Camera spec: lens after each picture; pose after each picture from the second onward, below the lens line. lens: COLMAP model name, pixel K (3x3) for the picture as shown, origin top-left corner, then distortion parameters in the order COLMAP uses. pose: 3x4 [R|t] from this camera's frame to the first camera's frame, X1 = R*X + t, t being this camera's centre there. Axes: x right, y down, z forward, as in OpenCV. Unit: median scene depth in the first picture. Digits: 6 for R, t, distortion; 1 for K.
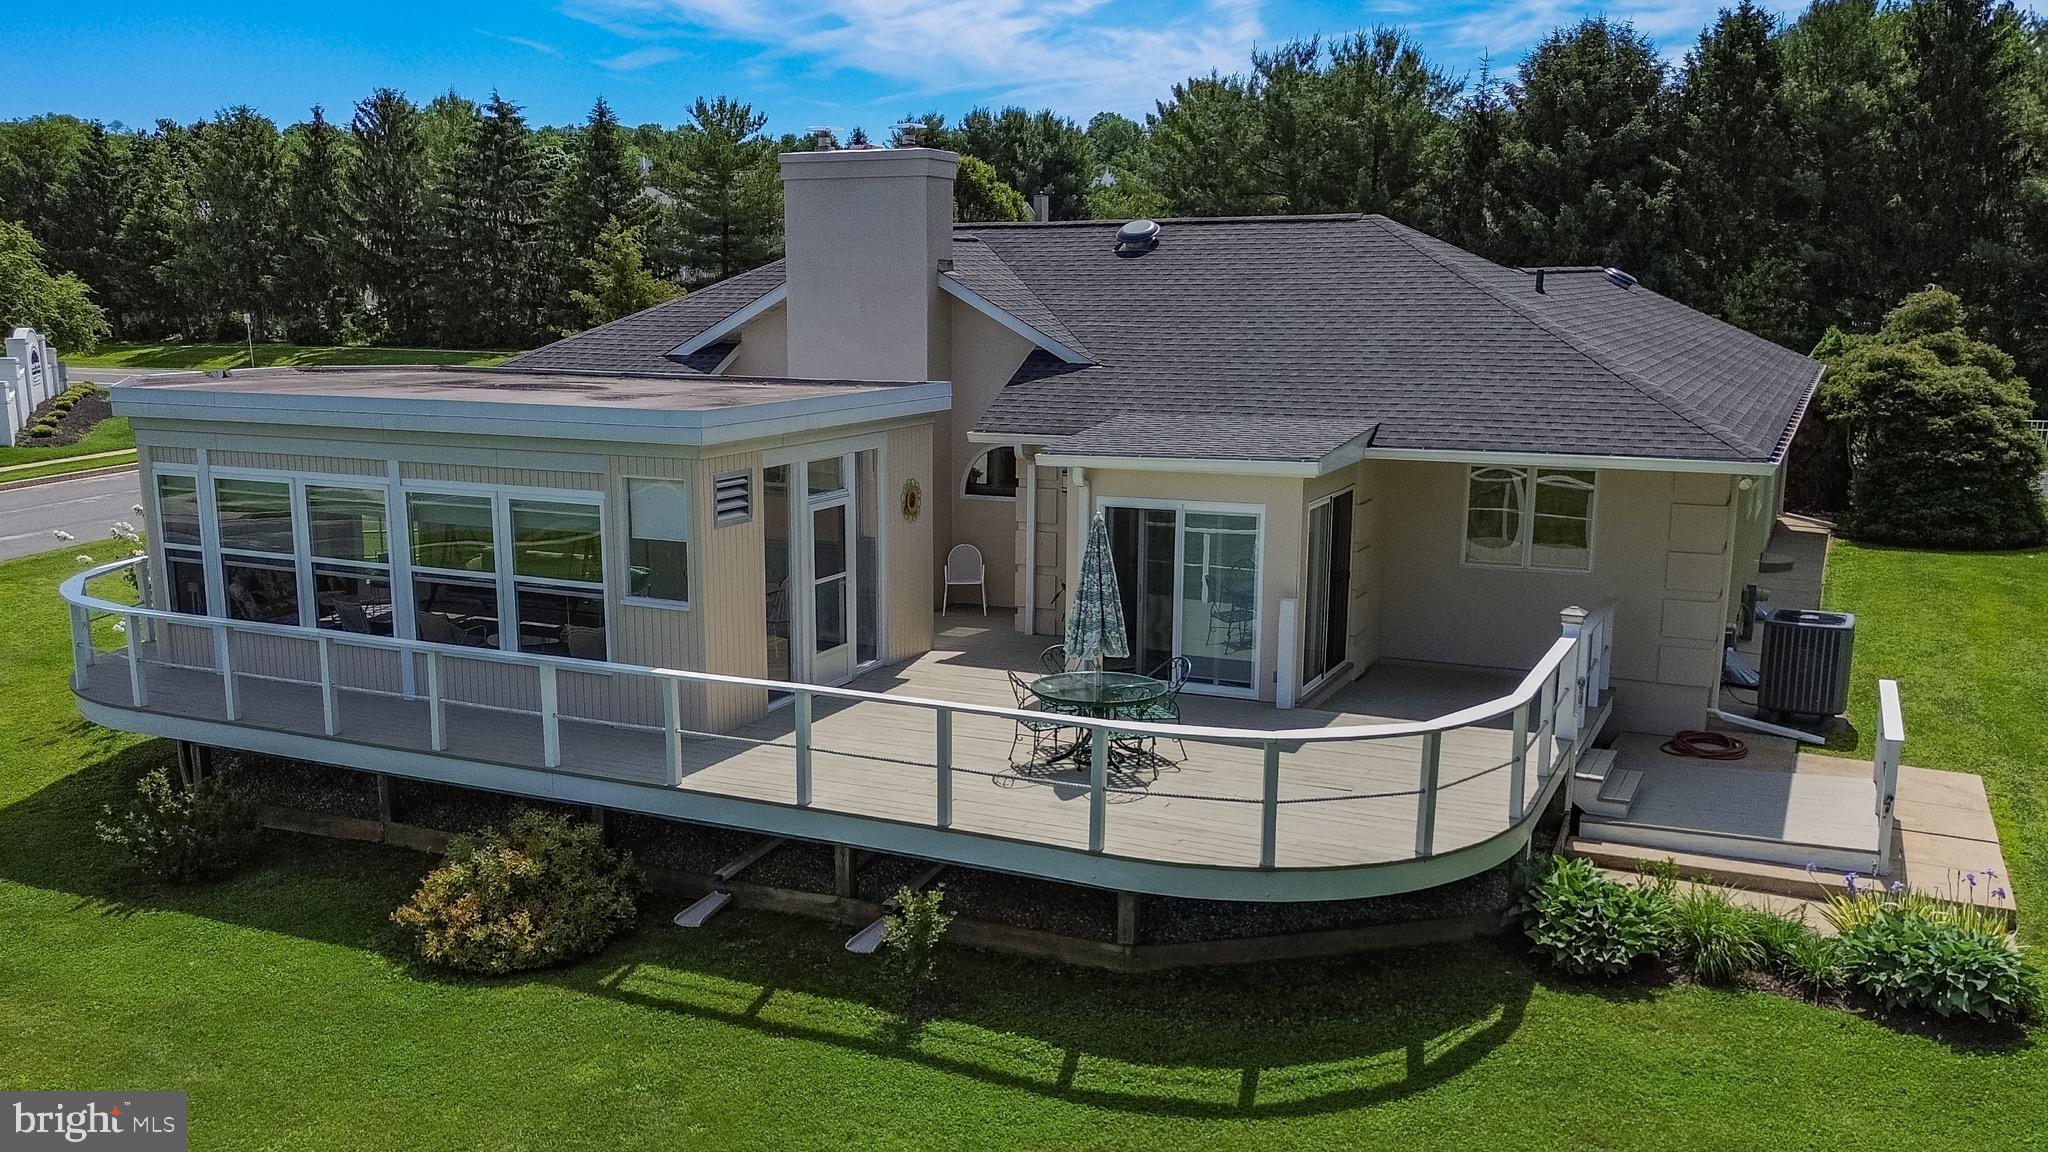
lens RADIAL K [[1684.6, 0, 1015.7], [0, 1684.6, 661.9], [0, 0, 1]] dist [0.062326, -0.003013]
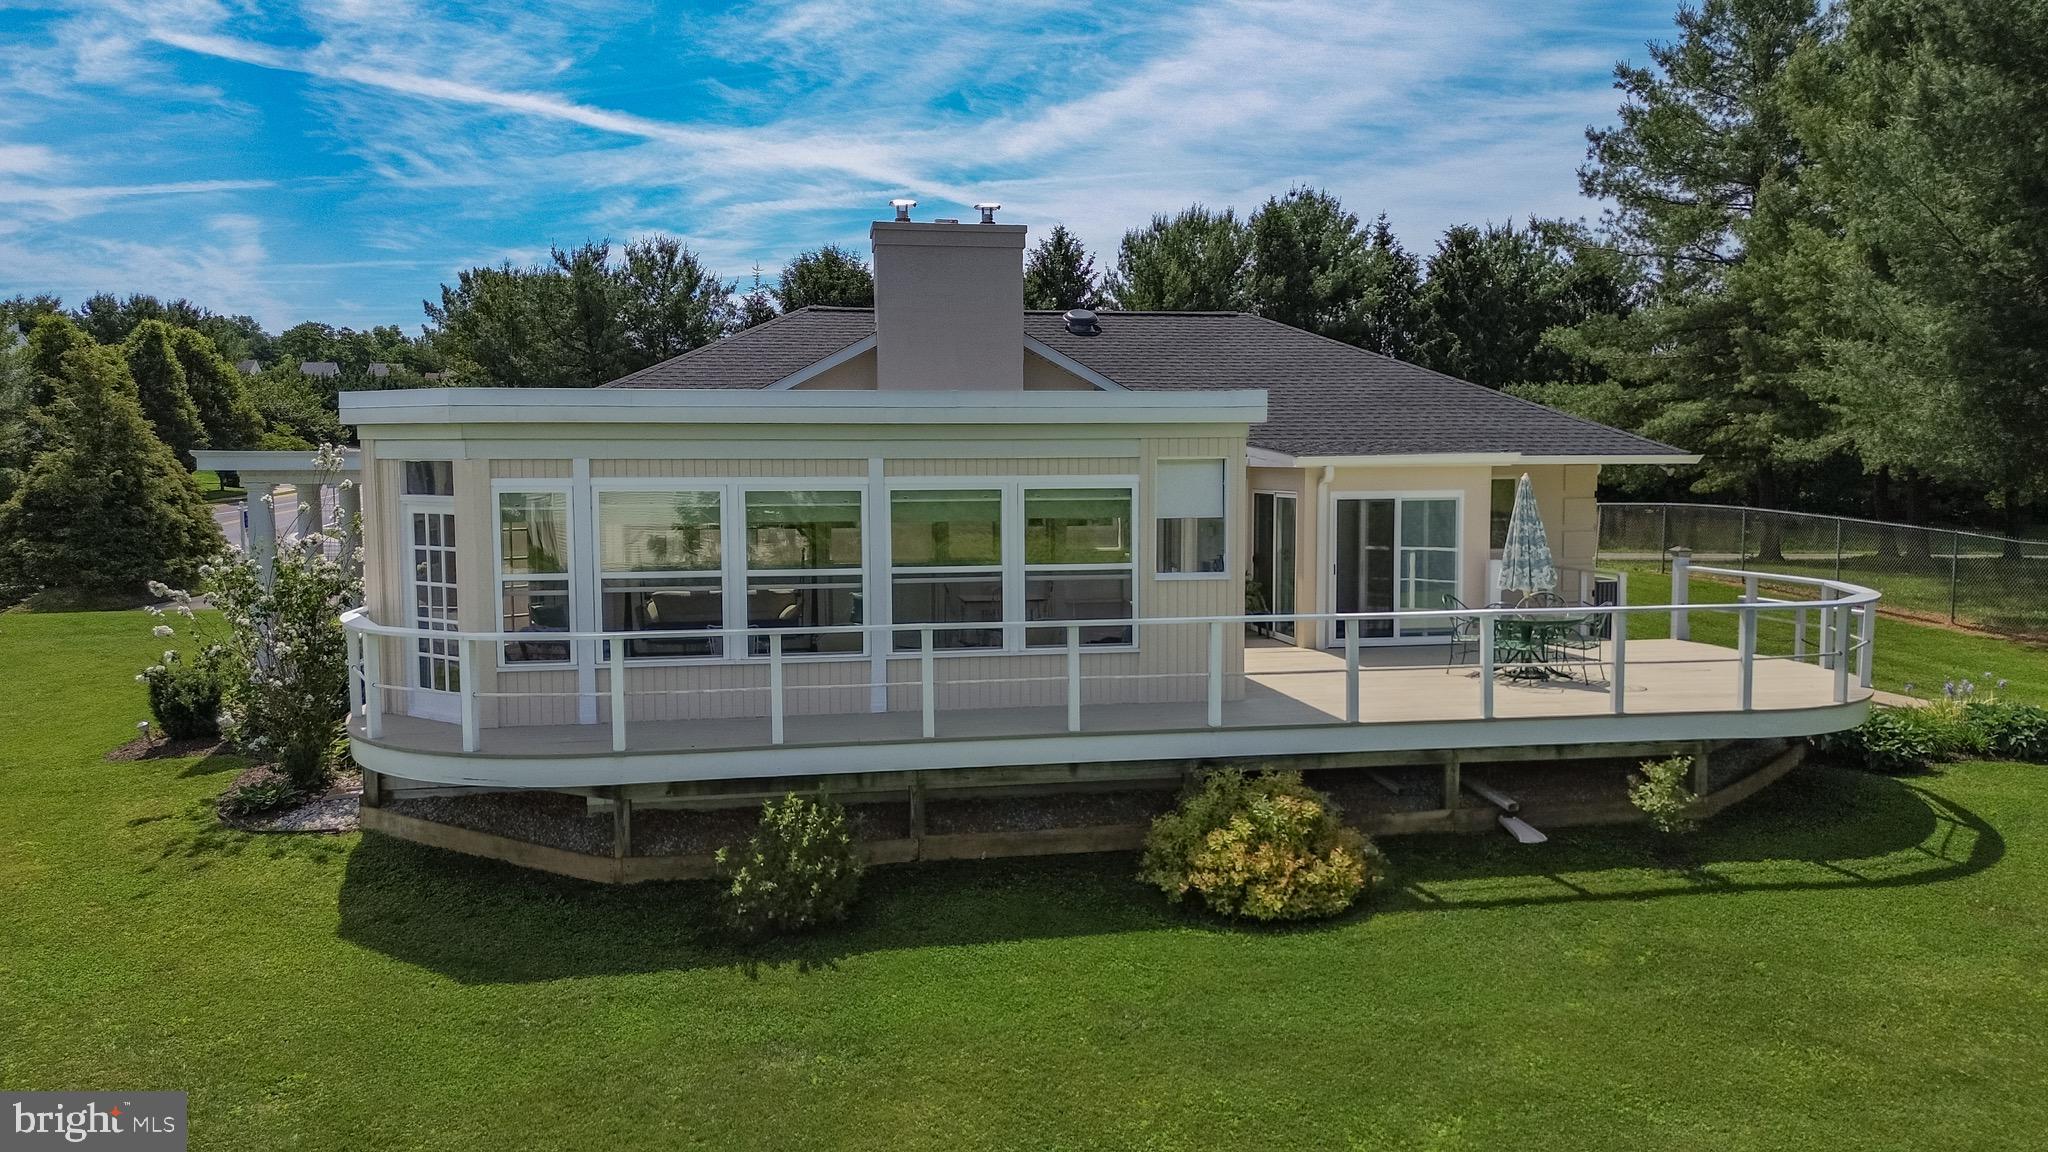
lens RADIAL K [[1387.5, 0, 1024.0], [0, 1387.5, 576.0], [0, 0, 1]] dist [0.028391, 0.000688]
pose [[0.819564, -0.049848, 0.570816, -0.767573], [0.132193, 0.985783, -0.103714, 0.039931], [-0.557531, 0.160458, 0.814501, 0.339379]]
